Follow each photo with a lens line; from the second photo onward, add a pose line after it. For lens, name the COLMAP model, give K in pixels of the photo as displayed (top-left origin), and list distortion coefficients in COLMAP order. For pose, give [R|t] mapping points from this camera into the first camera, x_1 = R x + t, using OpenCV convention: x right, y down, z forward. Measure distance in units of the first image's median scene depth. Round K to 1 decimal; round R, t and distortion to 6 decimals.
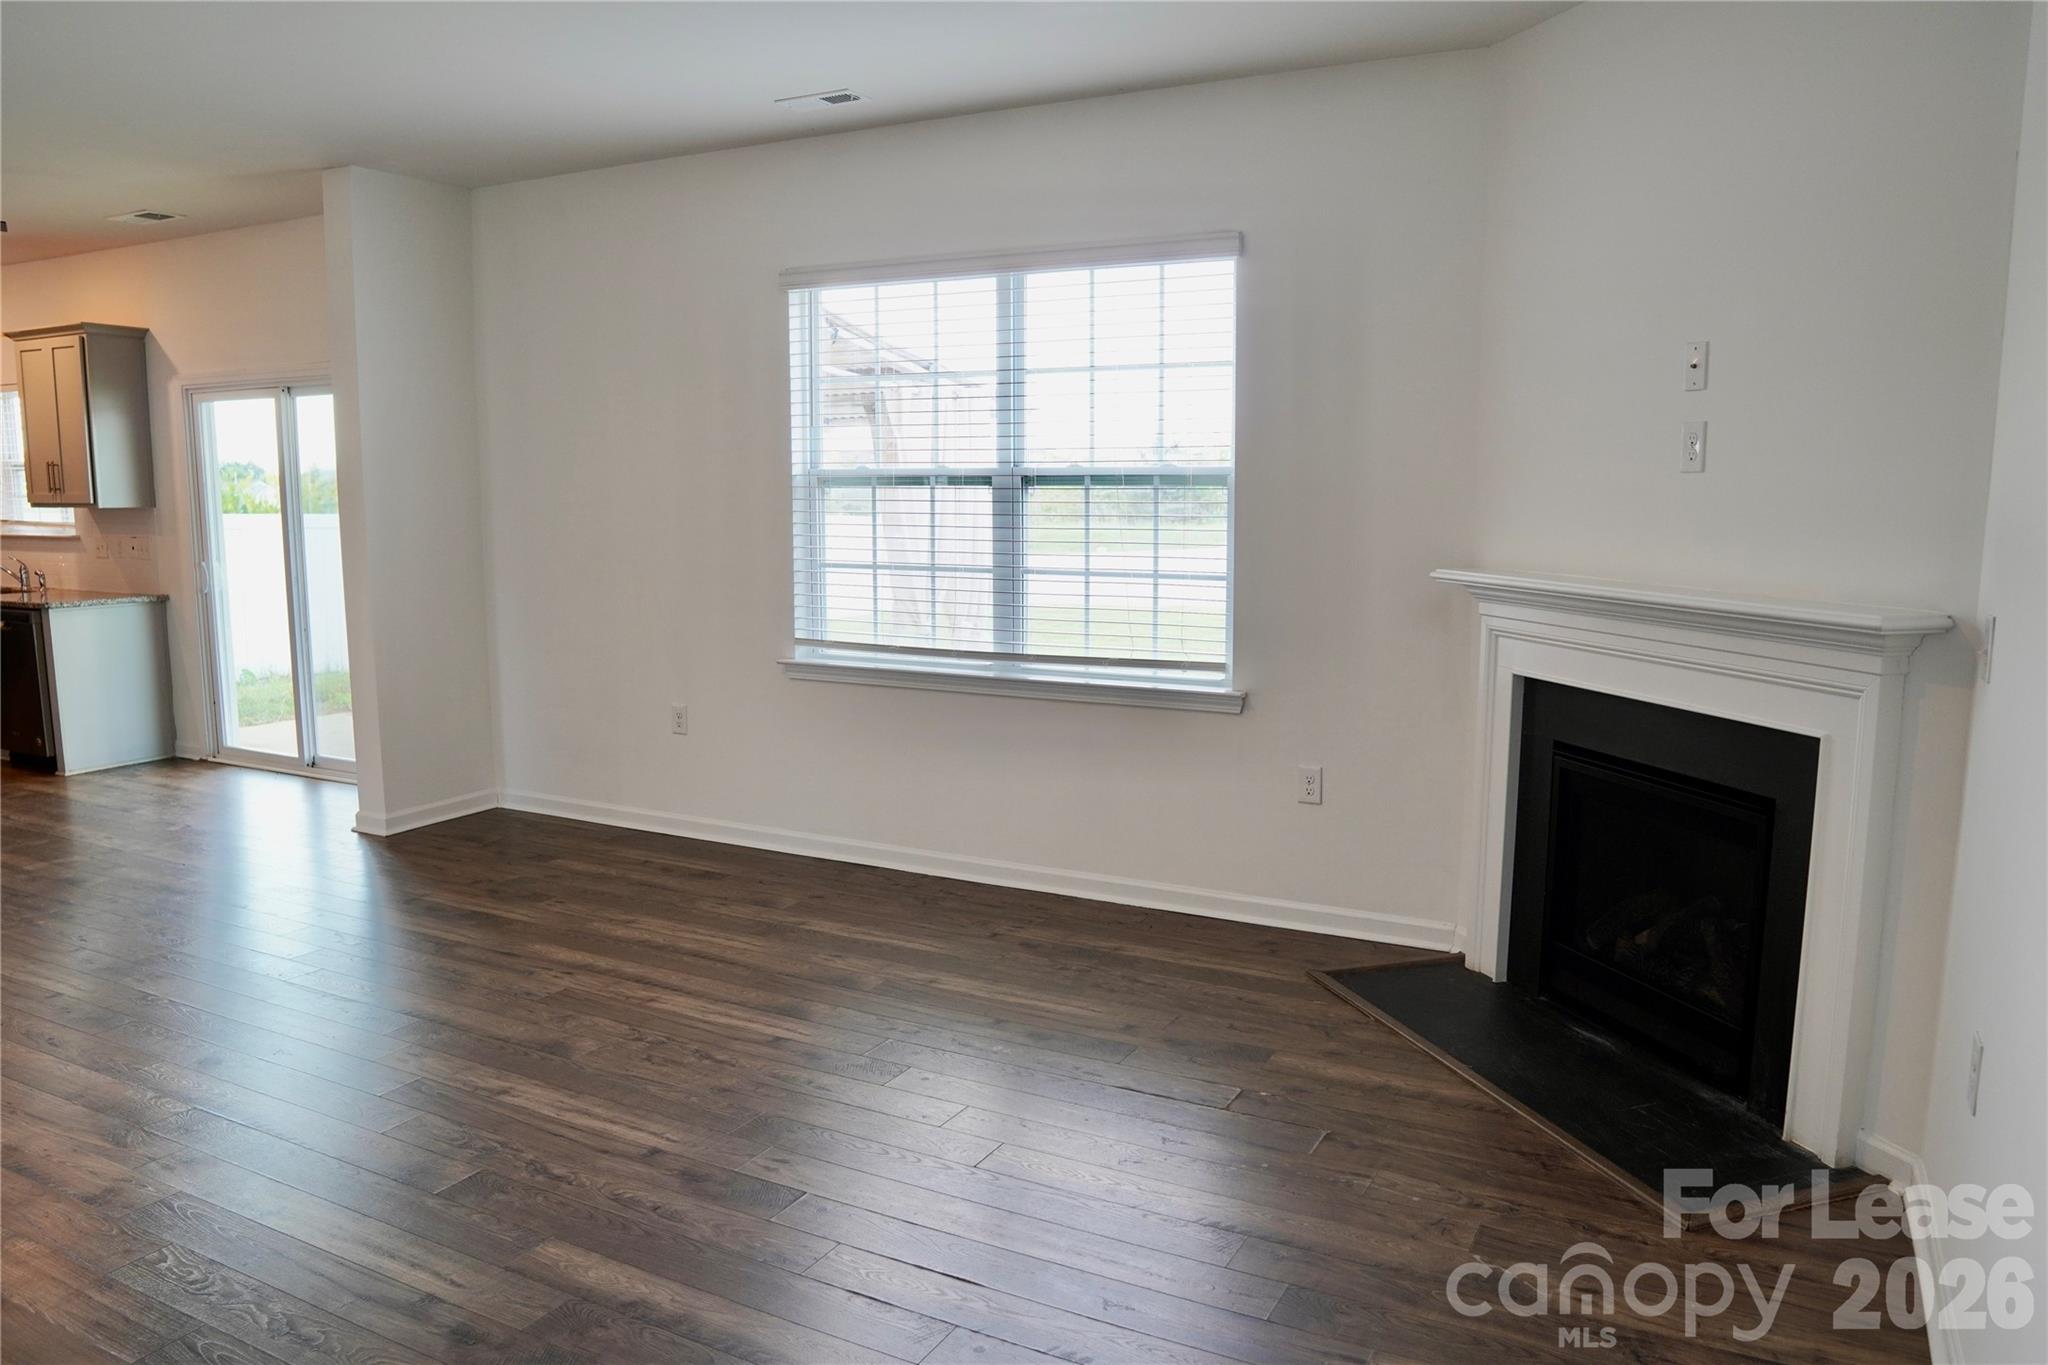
lens RADIAL K [[1436.4, 0, 1021.6], [0, 1436.4, 697.4], [0, 0, 1]] dist [-0.107175, 0.069222]
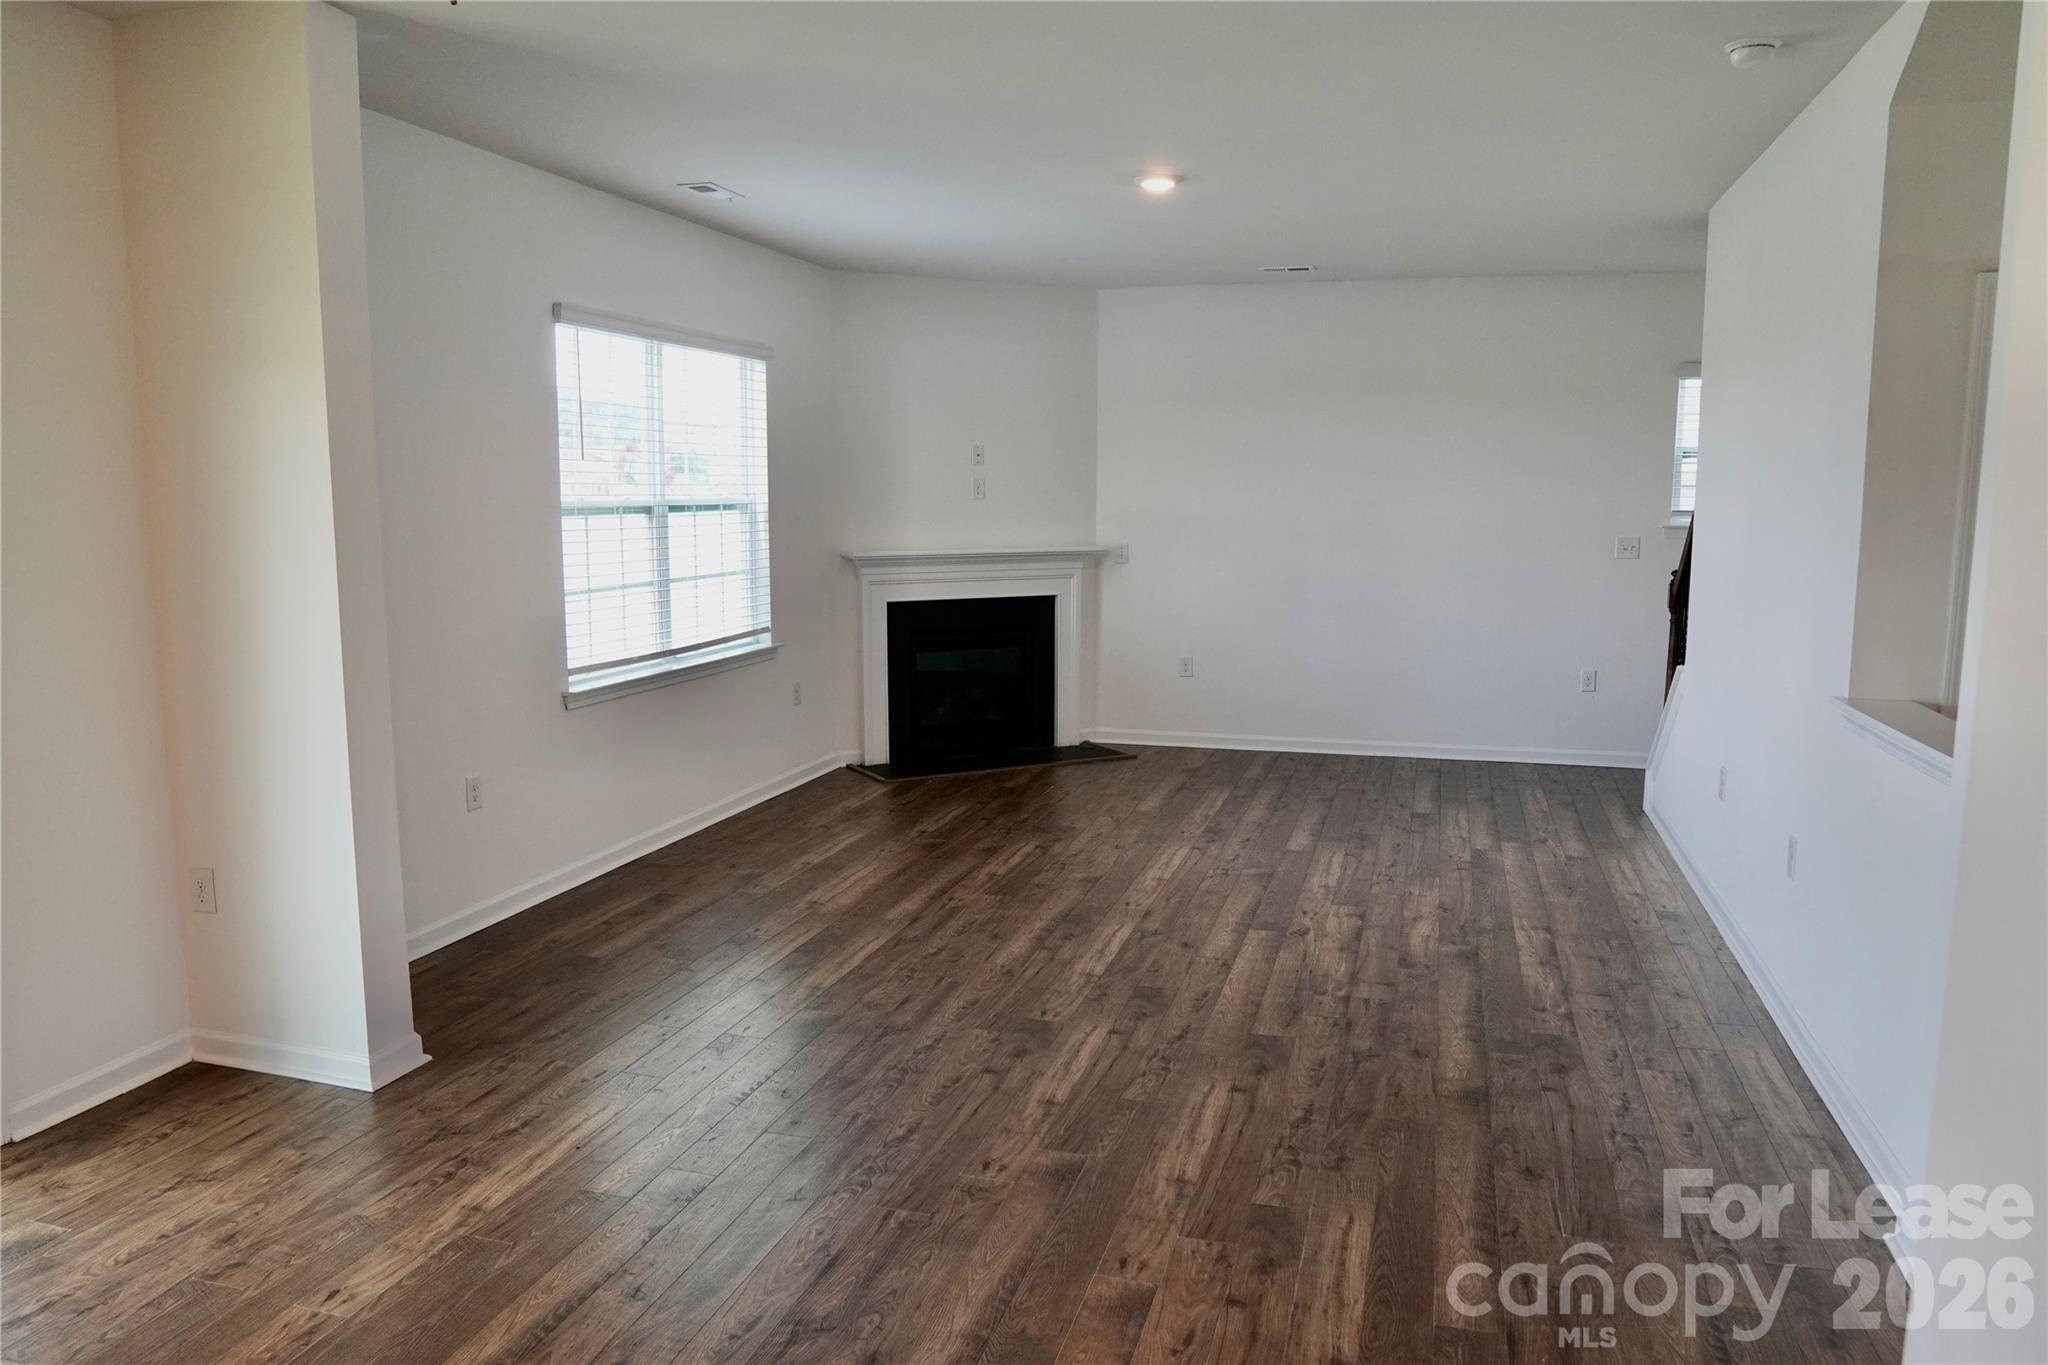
lens RADIAL K [[1436.4, 0, 1021.8], [0, 1436.4, 701.7], [0, 0, 1]] dist [-0.107175, 0.069222]
pose [[-0.206768, -0.143669, 0.967784, -1.328564], [0.142810, 0.974134, 0.175123, -0.165192], [-0.967911, 0.174419, -0.180903, 0.977983]]
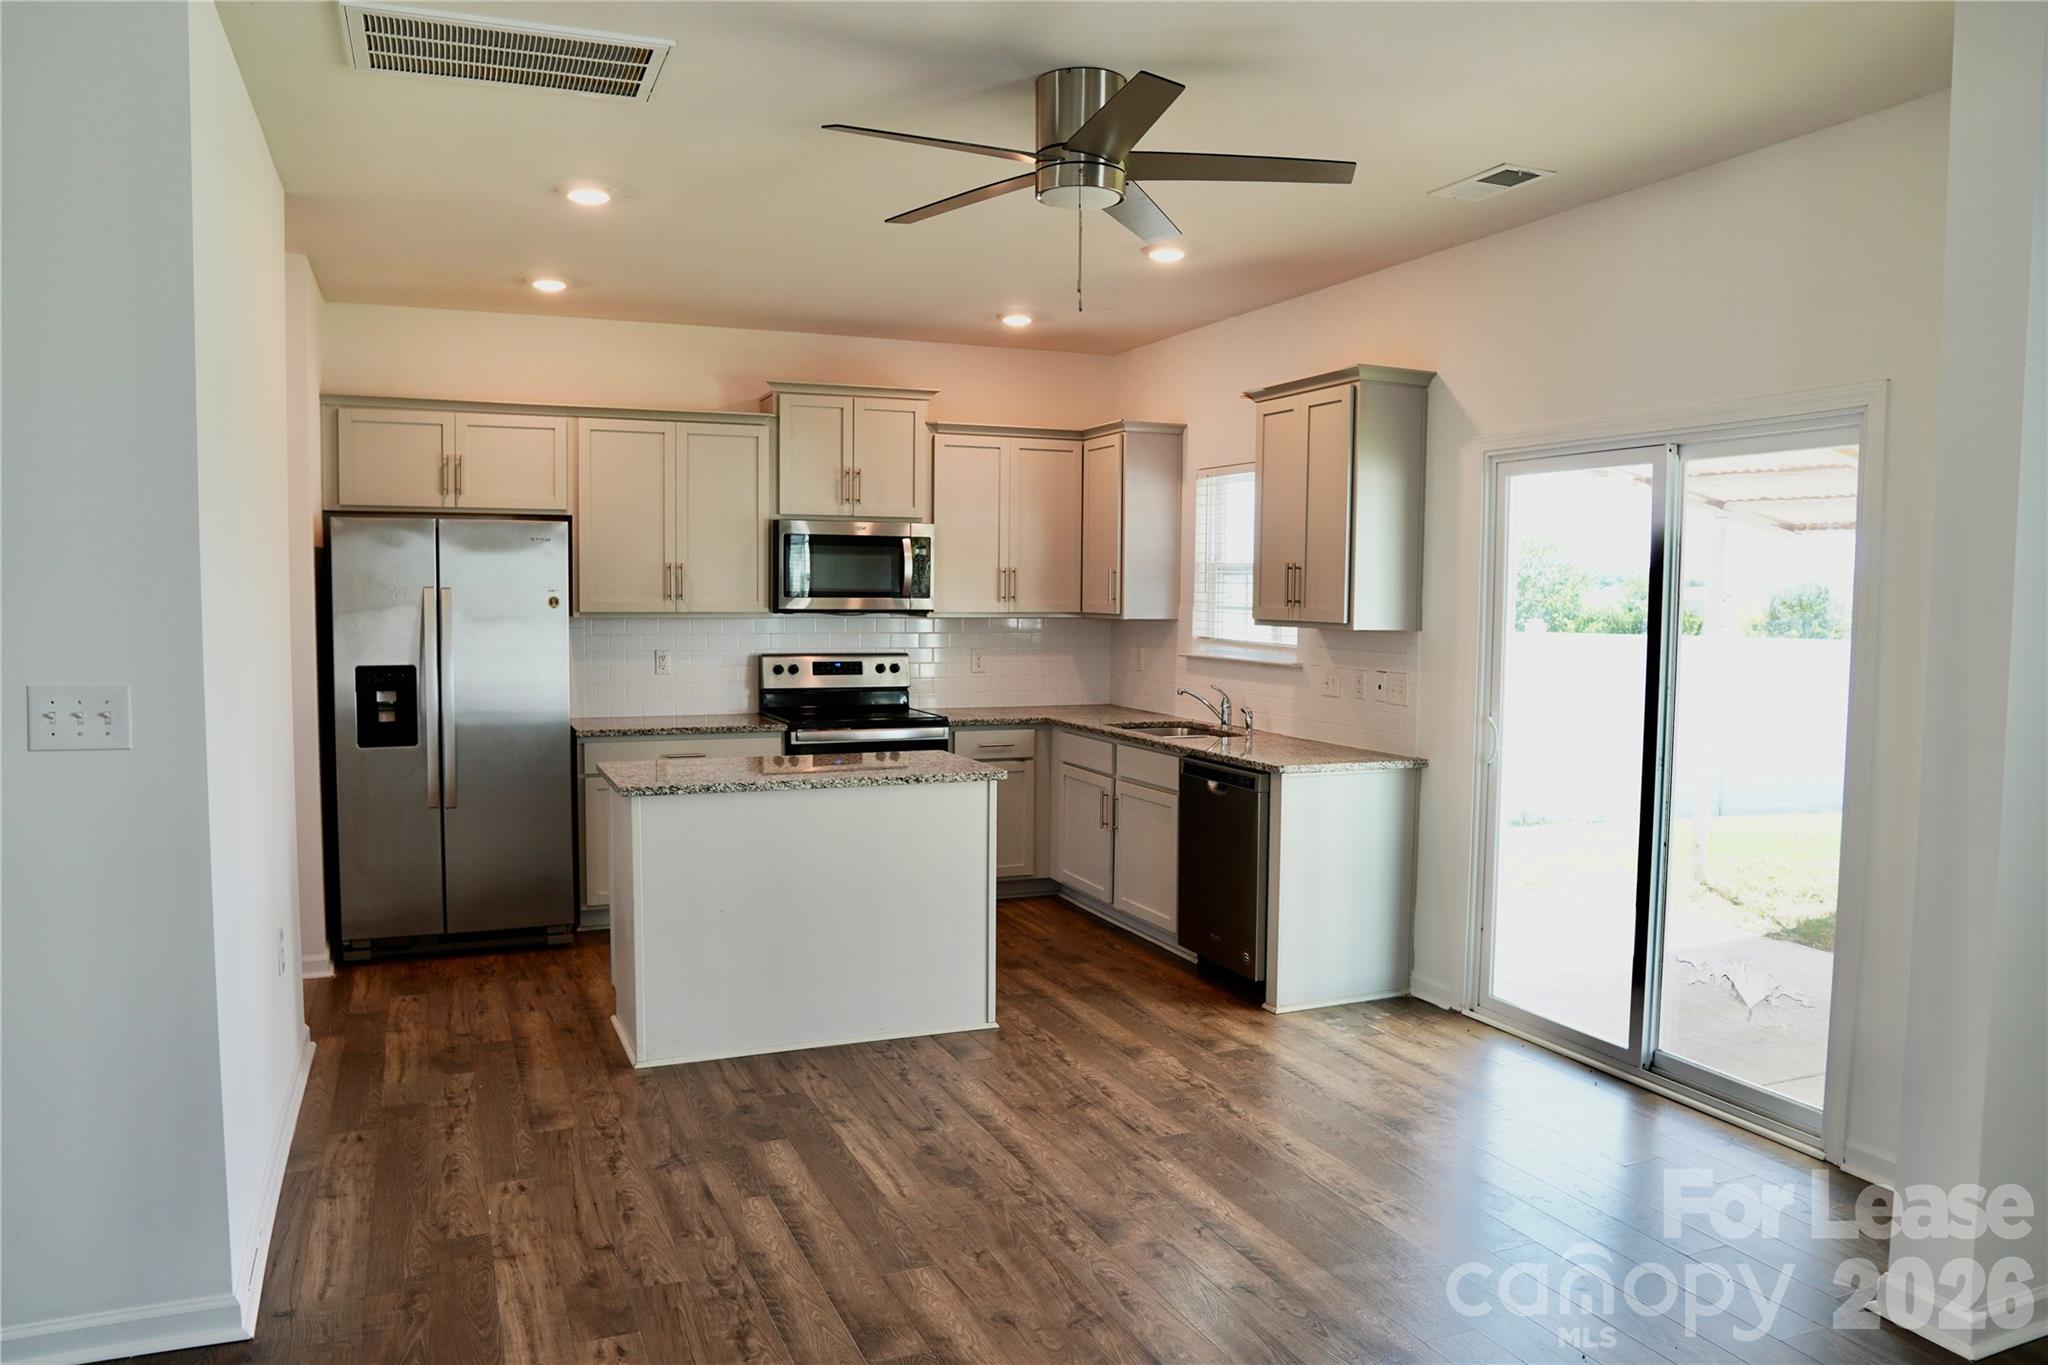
lens RADIAL K [[1436.4, 0, 1018.9], [0, 1436.4, 693.4], [0, 0, 1]] dist [-0.107175, 0.069222]
pose [[0.774036, 0.050428, -0.631130, -0.500585], [-0.100537, 0.993965, -0.043884, -0.083252], [0.625108, 0.097420, 0.774435, 0.506942]]
